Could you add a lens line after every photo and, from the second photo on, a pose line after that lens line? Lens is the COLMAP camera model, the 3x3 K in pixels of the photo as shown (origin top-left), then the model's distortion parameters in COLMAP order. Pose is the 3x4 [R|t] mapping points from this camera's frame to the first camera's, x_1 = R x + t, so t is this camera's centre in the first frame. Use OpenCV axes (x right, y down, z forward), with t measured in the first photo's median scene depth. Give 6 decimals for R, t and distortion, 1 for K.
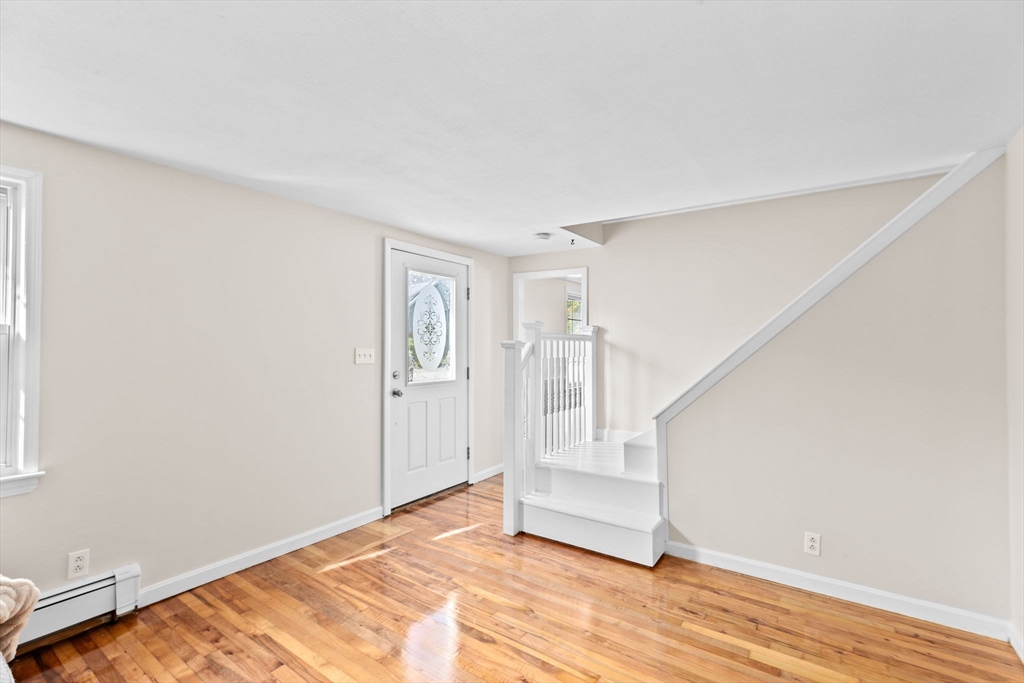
lens RADIAL K [[461.2, 0, 518.6], [0, 461.2, 340.6], [0, 0, 1]] dist [-0.006840, 0.003595]
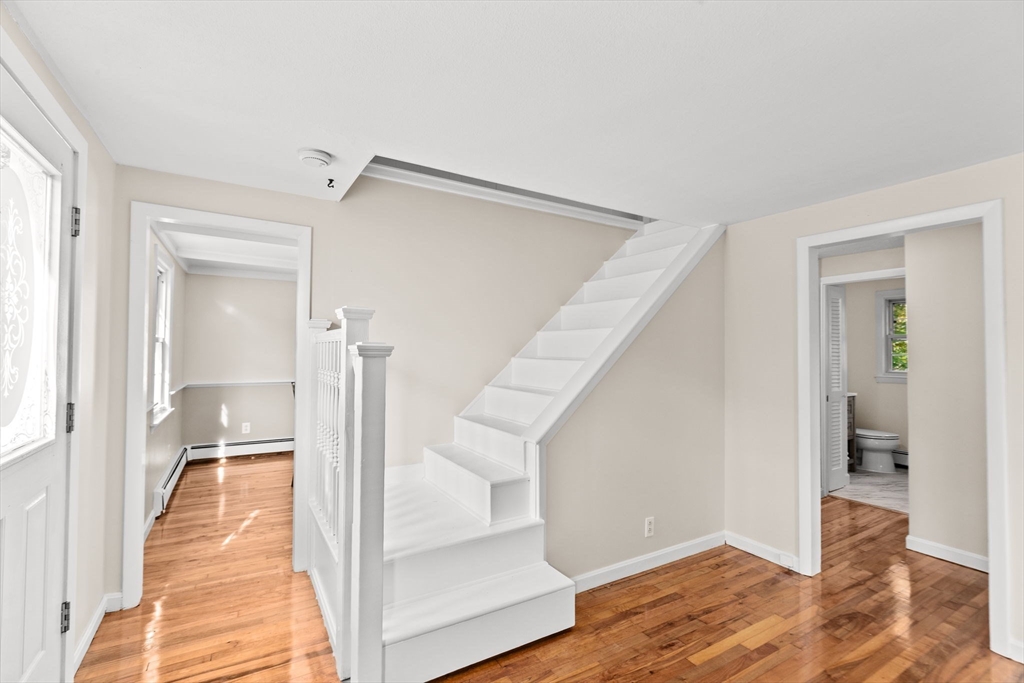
lens RADIAL K [[461.2, 0, 518.6], [0, 461.2, 340.6], [0, 0, 1]] dist [-0.006840, 0.003595]
pose [[0.414776, 0.022640, 0.909642, -0.548401], [-0.018046, 0.999698, -0.016653, 0.005599], [-0.909745, -0.009508, 0.415059, 0.833003]]
